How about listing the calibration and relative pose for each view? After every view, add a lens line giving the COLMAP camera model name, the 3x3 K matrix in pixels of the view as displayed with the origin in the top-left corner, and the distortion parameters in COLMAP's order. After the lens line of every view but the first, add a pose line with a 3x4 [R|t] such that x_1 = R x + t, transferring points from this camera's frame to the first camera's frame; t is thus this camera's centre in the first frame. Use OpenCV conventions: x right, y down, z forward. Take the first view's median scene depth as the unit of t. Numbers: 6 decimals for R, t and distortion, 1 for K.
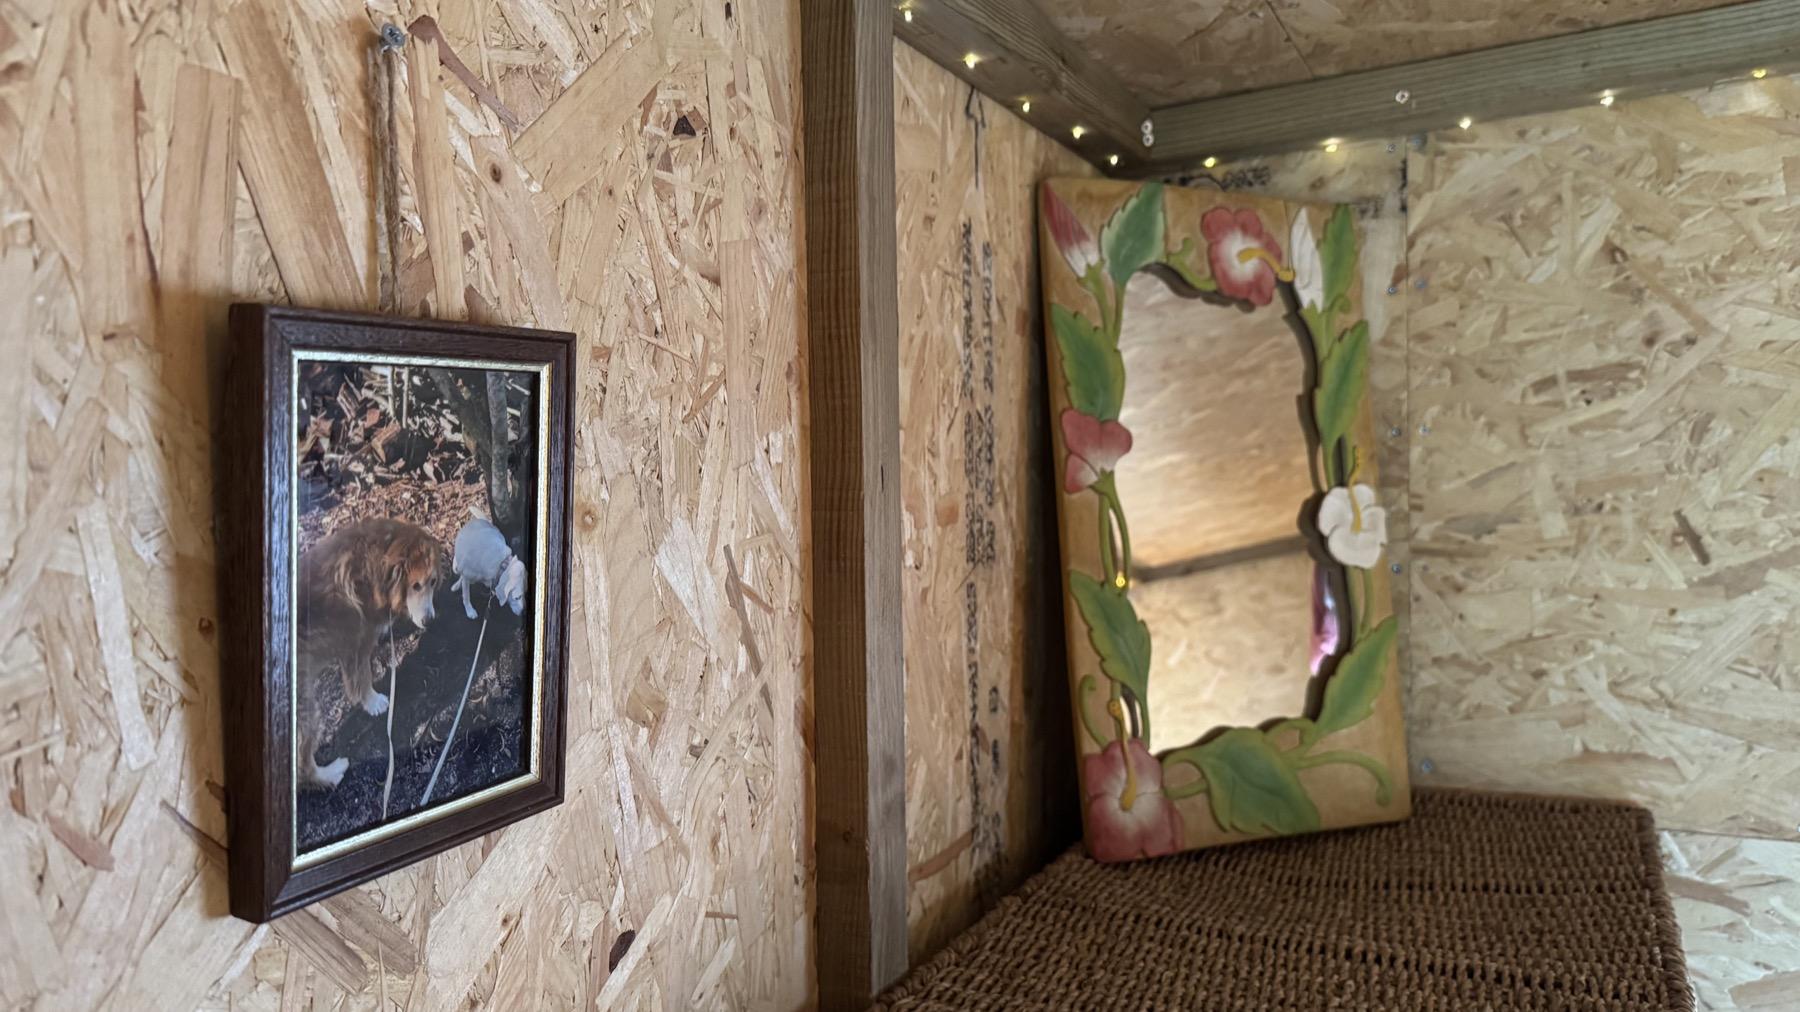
lens RADIAL K [[1254.2, 0, 895.0], [0, 1254.2, 505.1], [0, 0, 1]] dist [0.100754, -0.163287]
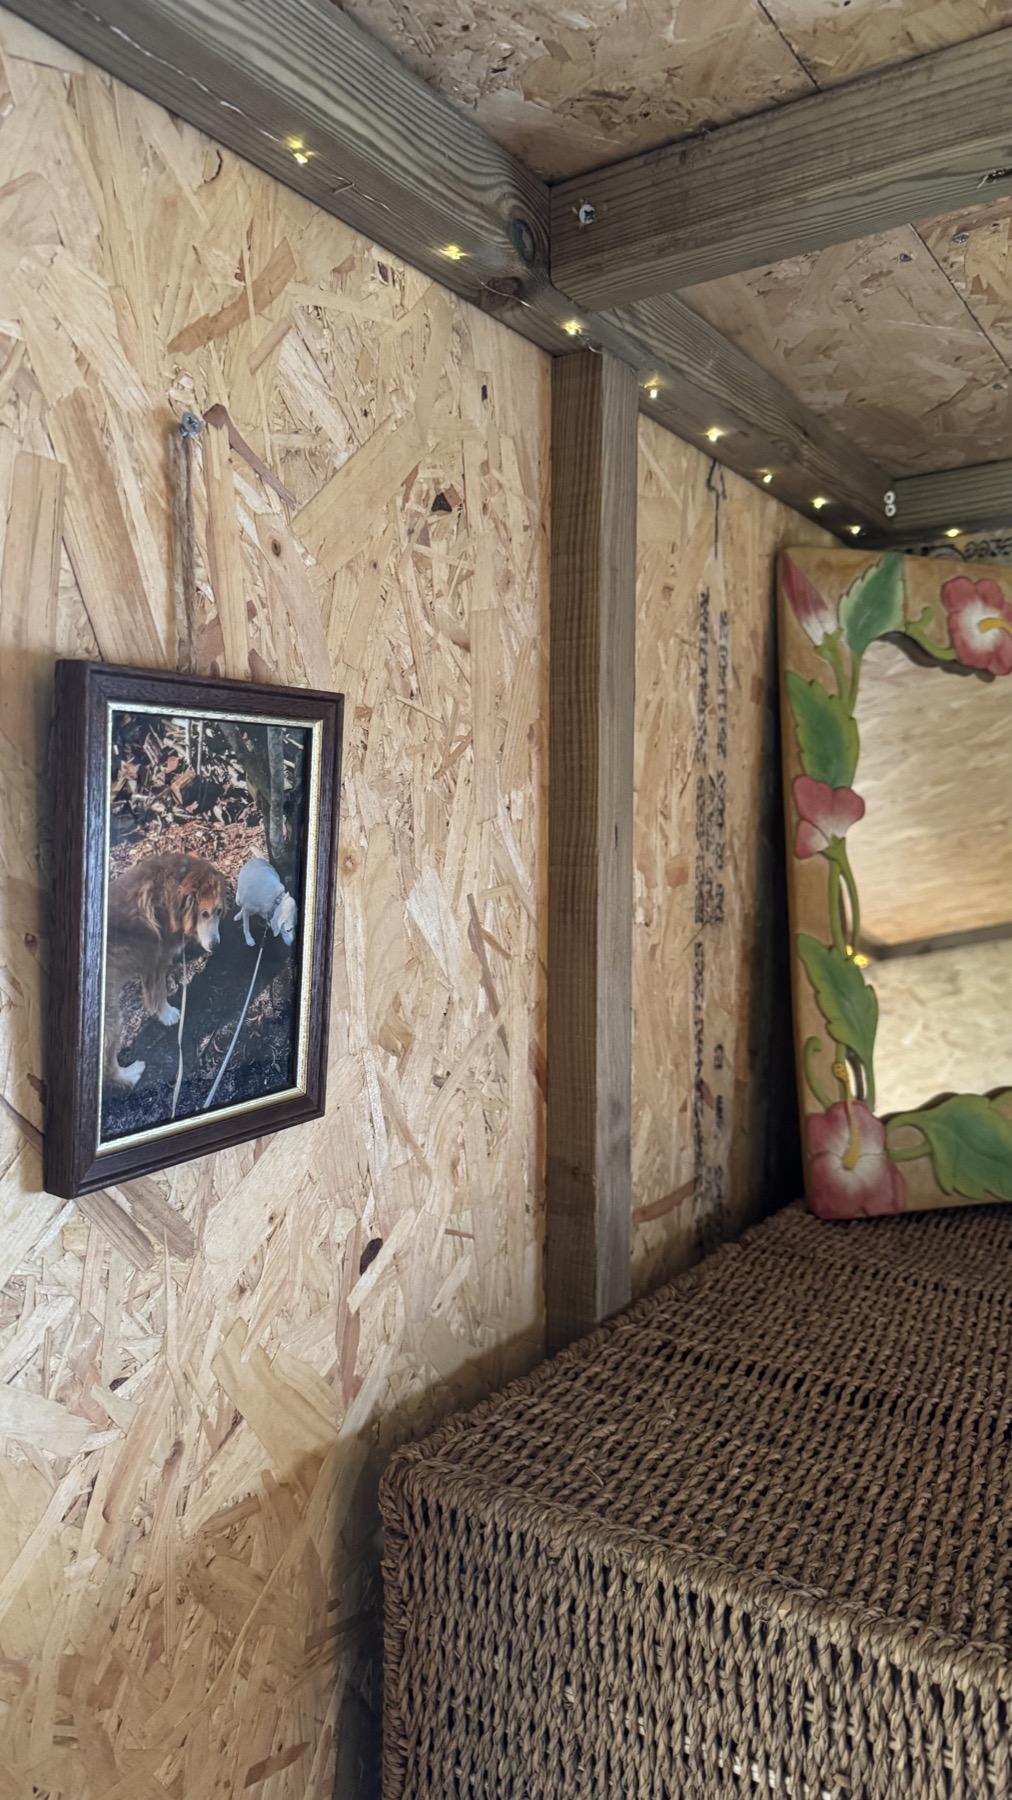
lens RADIAL K [[1254.2, 0, 502.5], [0, 1254.2, 898.8], [0, 0, 1]] dist [0.100754, -0.163287]
pose [[0.995024, 0.024592, -0.096556, -0.001628], [-0.022975, 0.999577, 0.017833, 0.011412], [0.096954, -0.015526, 0.995168, -0.046781]]
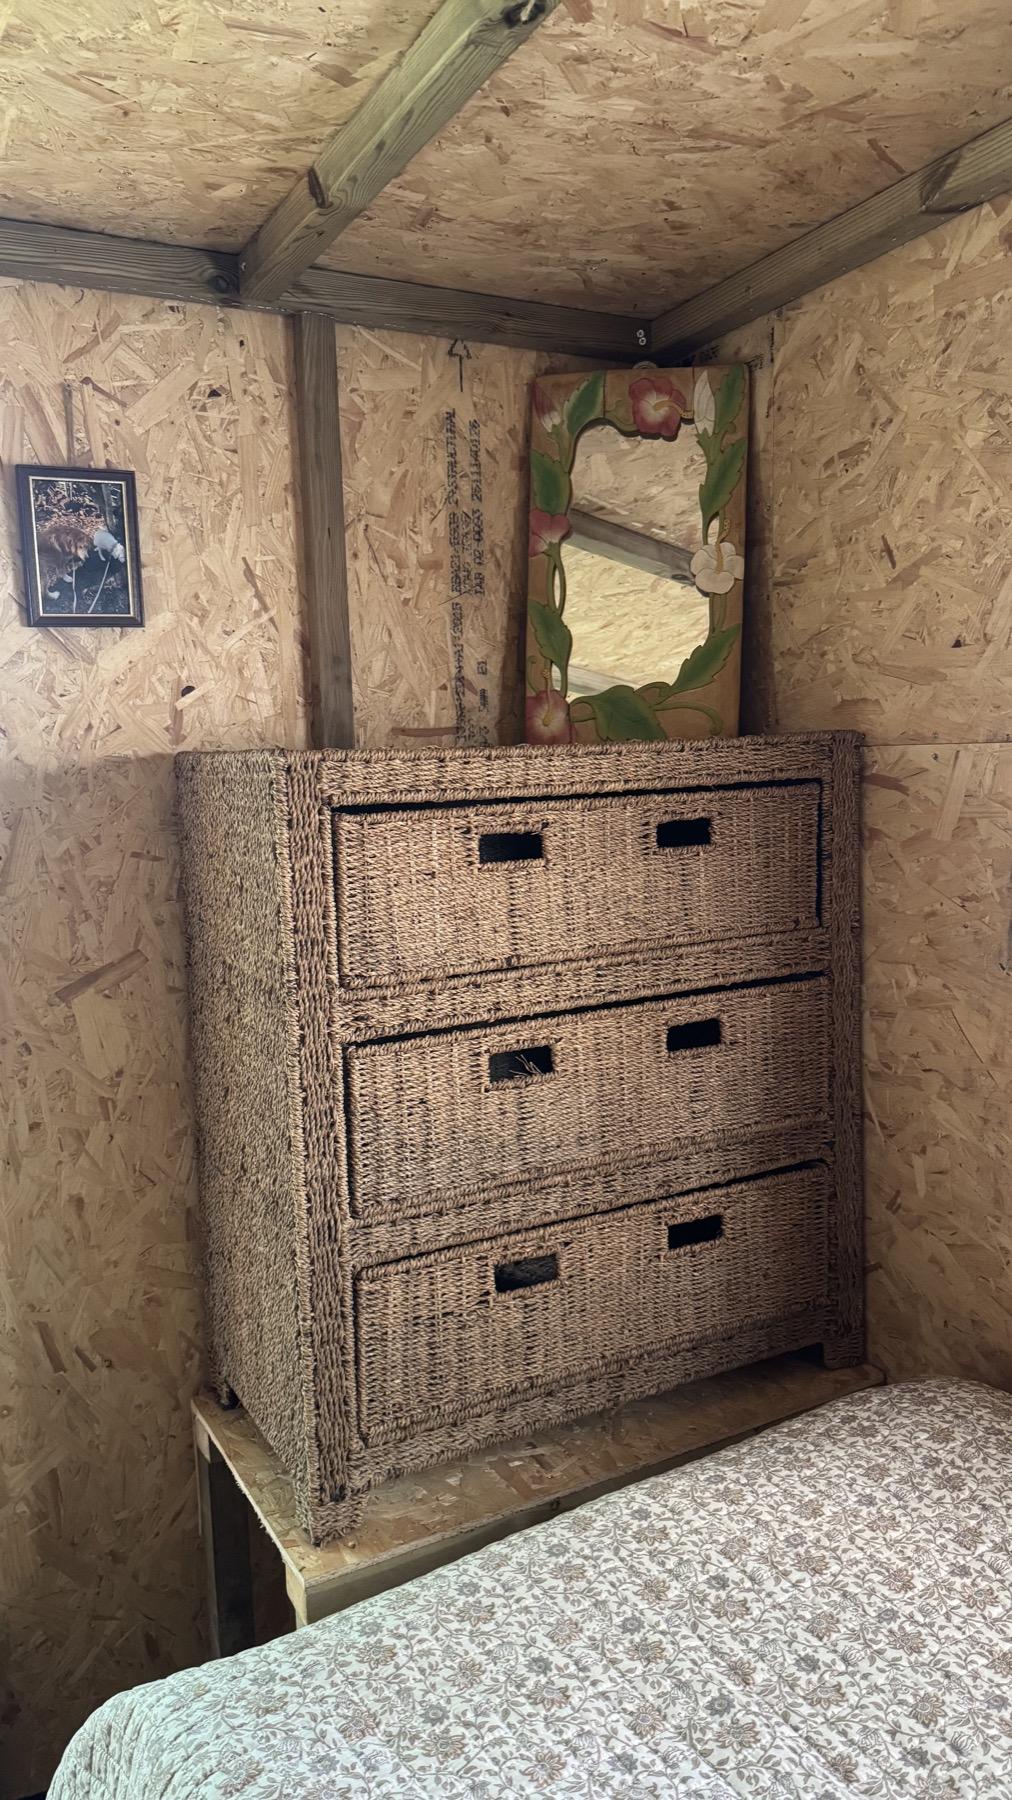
lens RADIAL K [[1254.2, 0, 478.7], [0, 1254.2, 882.2], [0, 0, 1]] dist [0.100754, -0.163287]
pose [[0.832889, 0.056912, -0.550506, 1.214497], [-0.001443, 0.994919, 0.100673, 0.302902], [0.553439, -0.083055, 0.828739, -0.664413]]
